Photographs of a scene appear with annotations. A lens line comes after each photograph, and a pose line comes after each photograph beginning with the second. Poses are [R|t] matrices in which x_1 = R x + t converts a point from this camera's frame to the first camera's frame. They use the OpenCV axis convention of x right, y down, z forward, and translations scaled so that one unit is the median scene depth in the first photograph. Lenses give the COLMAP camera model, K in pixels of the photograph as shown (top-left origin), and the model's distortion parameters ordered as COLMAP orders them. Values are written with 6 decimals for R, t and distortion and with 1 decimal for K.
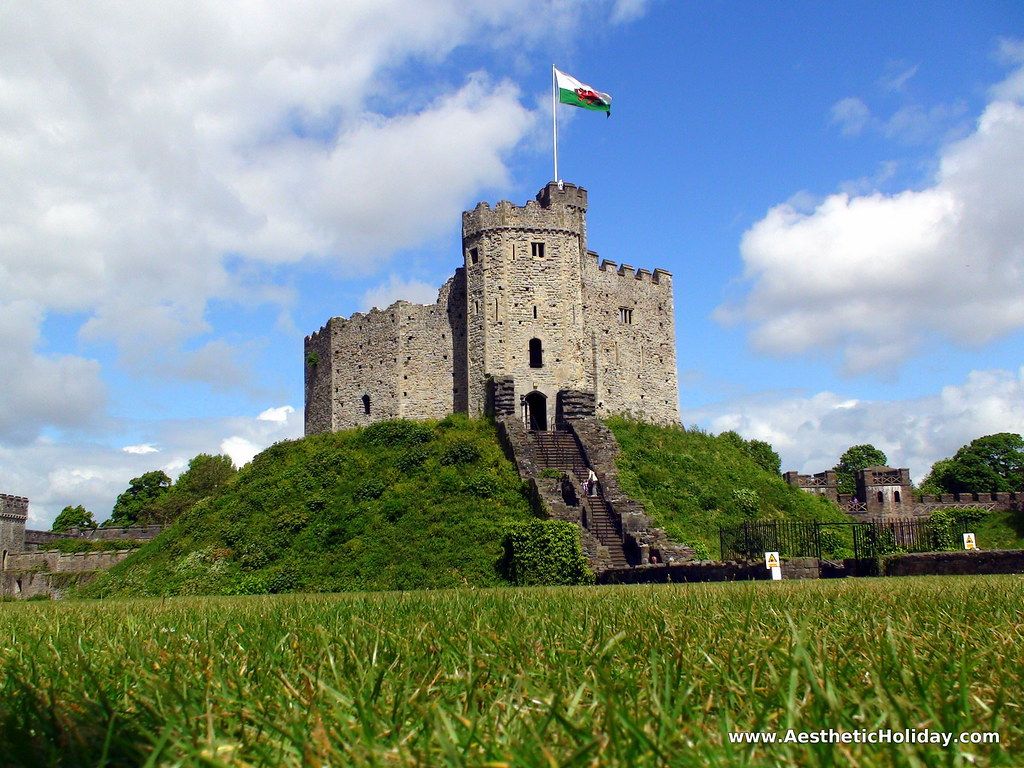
lens RADIAL K [[1122.2, 0, 512.0], [0, 1122.2, 384.0], [0, 0, 1]] dist [0.019881, -0.020388]
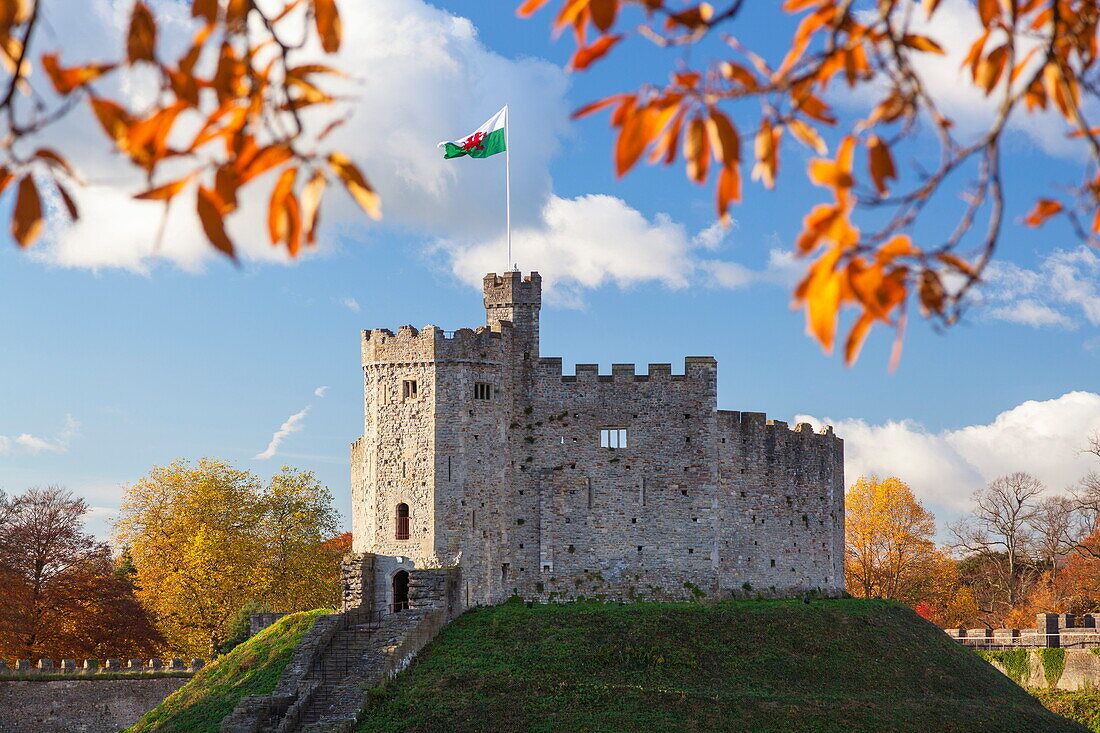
lens RADIAL K [[3149.9, 0, 550.0], [0, 3149.9, 366.5], [0, 0, 1]] dist [-0.137446, 0.142654]
pose [[0.723018, -0.036292, -0.689875, 1.647452], [0.108331, 0.992221, 0.061338, -0.262555], [0.682282, -0.119084, 0.721325, -0.554474]]
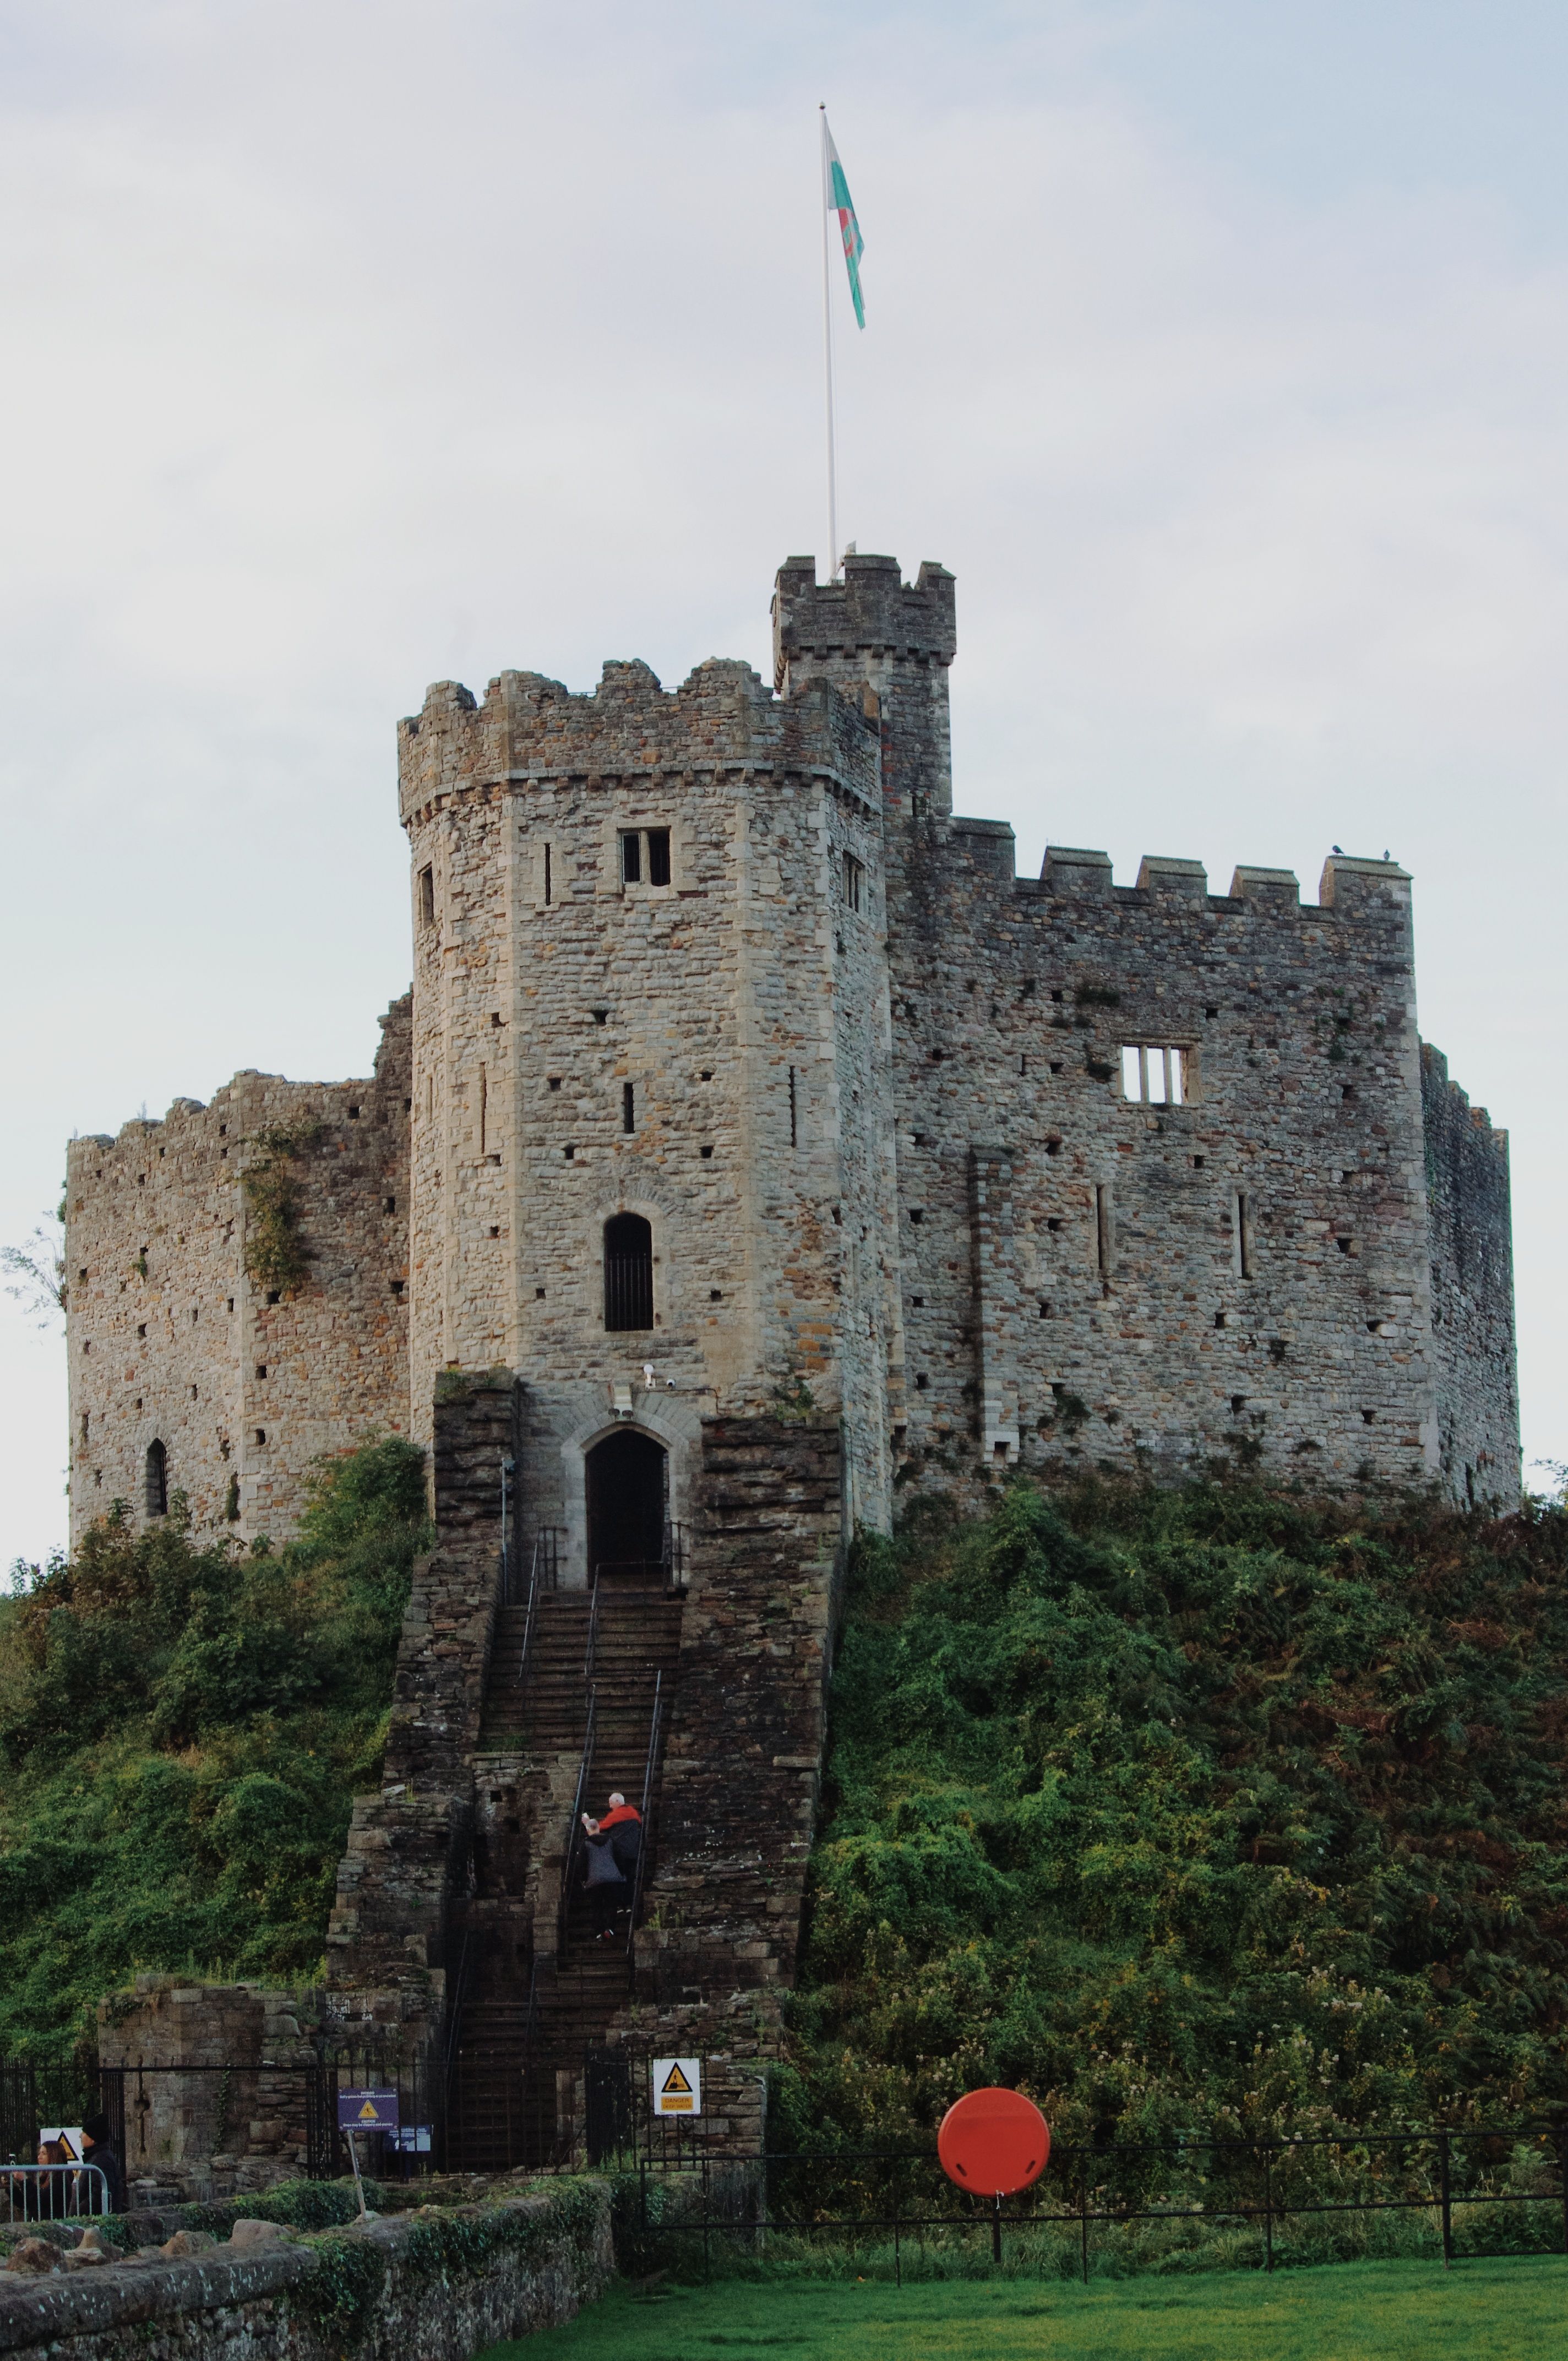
lens RADIAL K [[4973.3, 0, 749.1], [0, 4973.3, 1177.2], [0, 0, 1]] dist [-0.283149, -0.077297]
pose [[0.952621, -0.051340, -0.299796, 0.374400], [0.051439, 0.998647, -0.007568, -0.038046], [0.299779, -0.008212, 0.953973, -0.054904]]
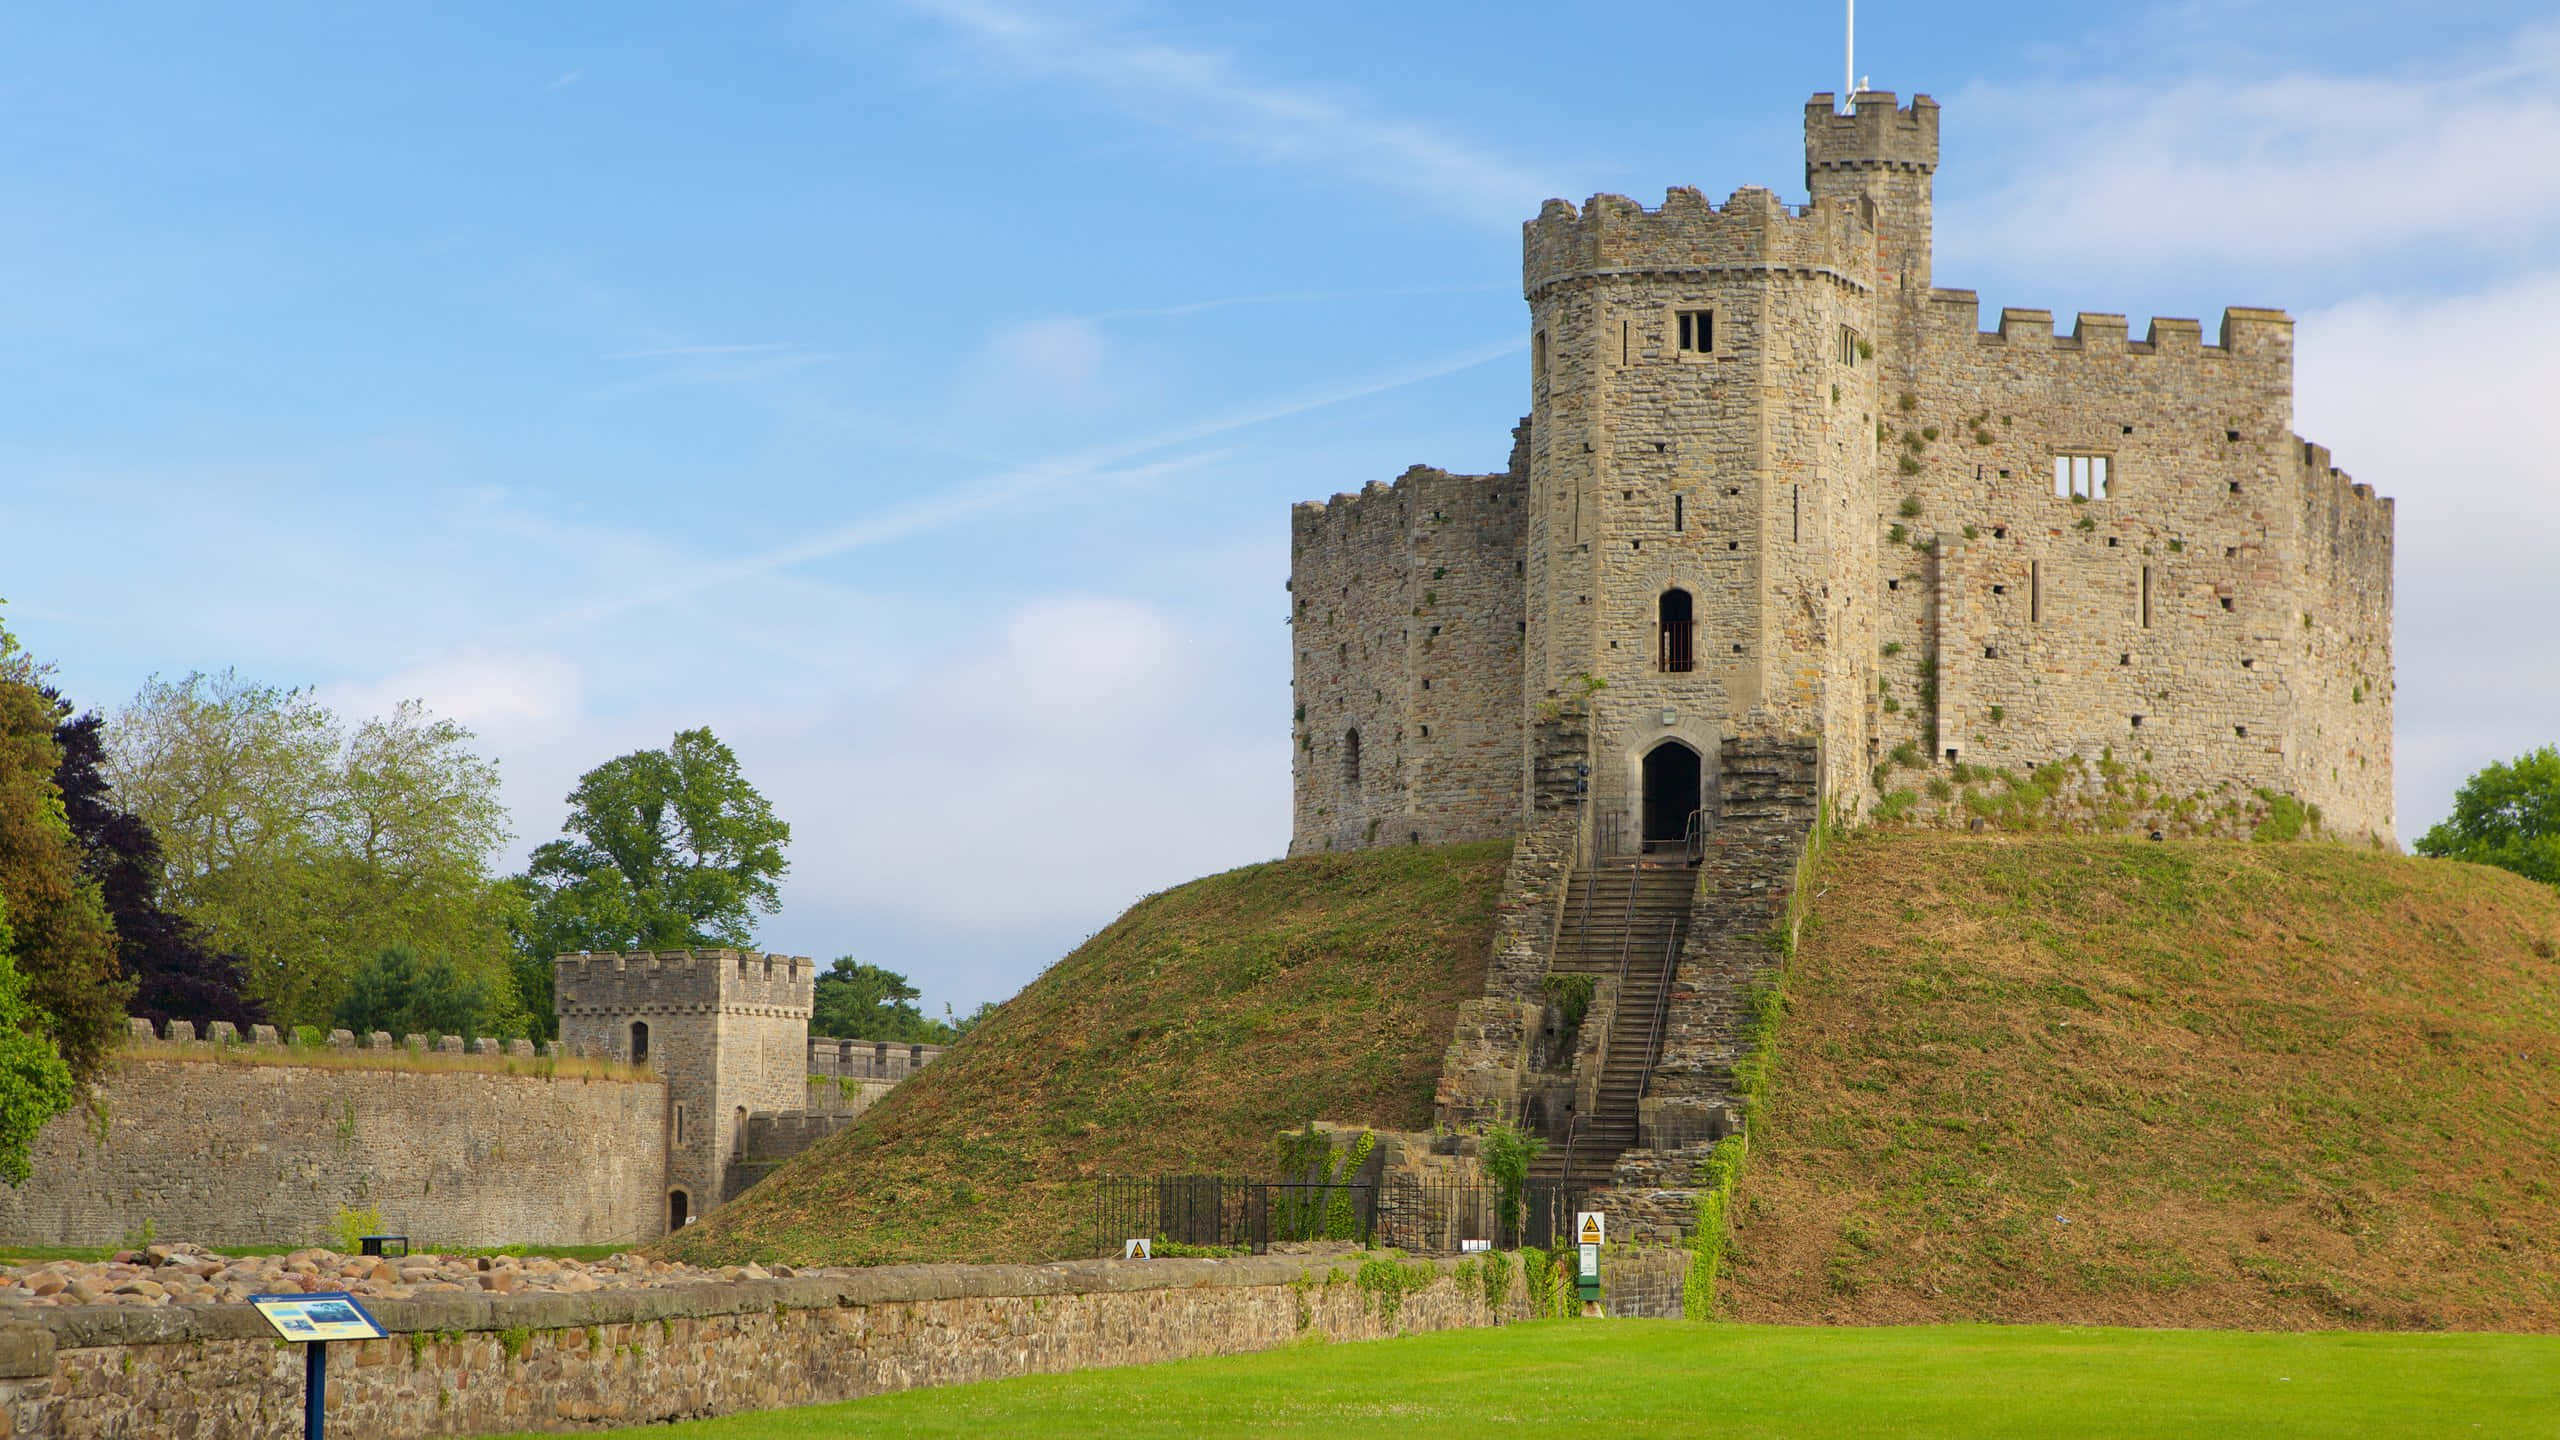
lens RADIAL K [[4779.2, 0, 1337.9], [0, 4779.2, 774.9], [0, 0, 1]] dist [0.283356, -0.007076]
pose [[0.901235, -0.005284, -0.433299, 0.572312], [0.044066, 0.995860, 0.079511, -0.105351], [0.431085, -0.090752, 0.897736, -0.410653]]
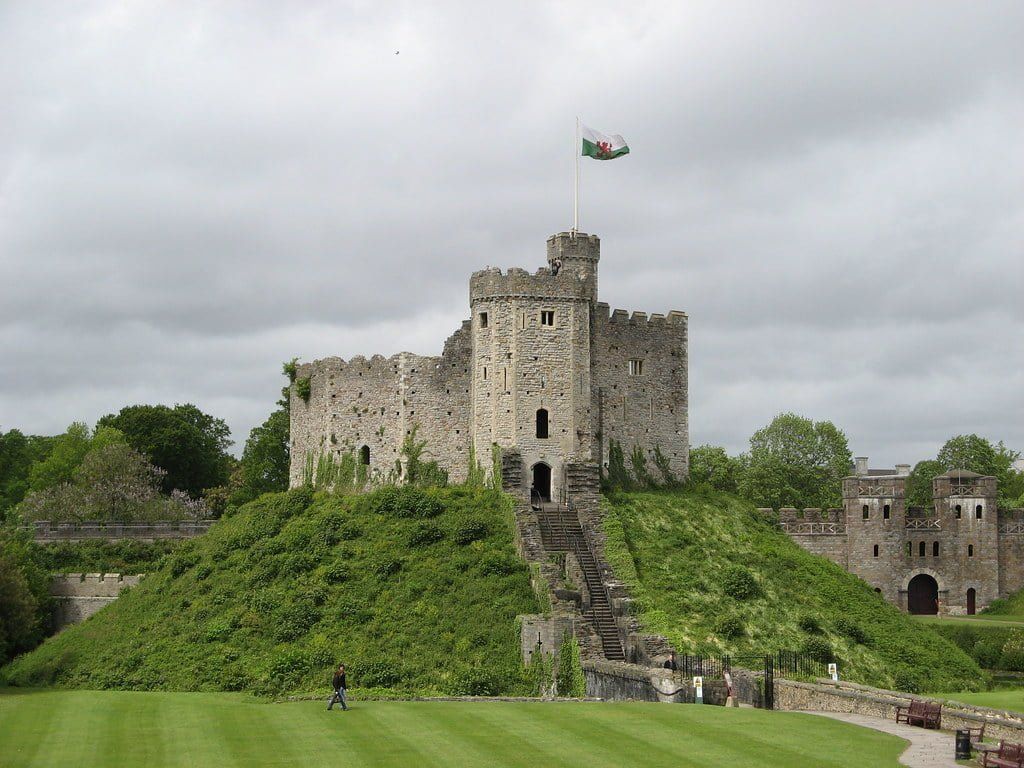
lens RADIAL K [[2034.0, 0, 512.0], [0, 2034.0, 384.0], [0, 0, 1]] dist [0.002858, 0.156489]
pose [[0.999370, 0.028345, 0.021342, -0.045871], [-0.030406, 0.994171, 0.103435, -0.247856], [-0.018286, -0.104019, 0.994407, -0.812208]]
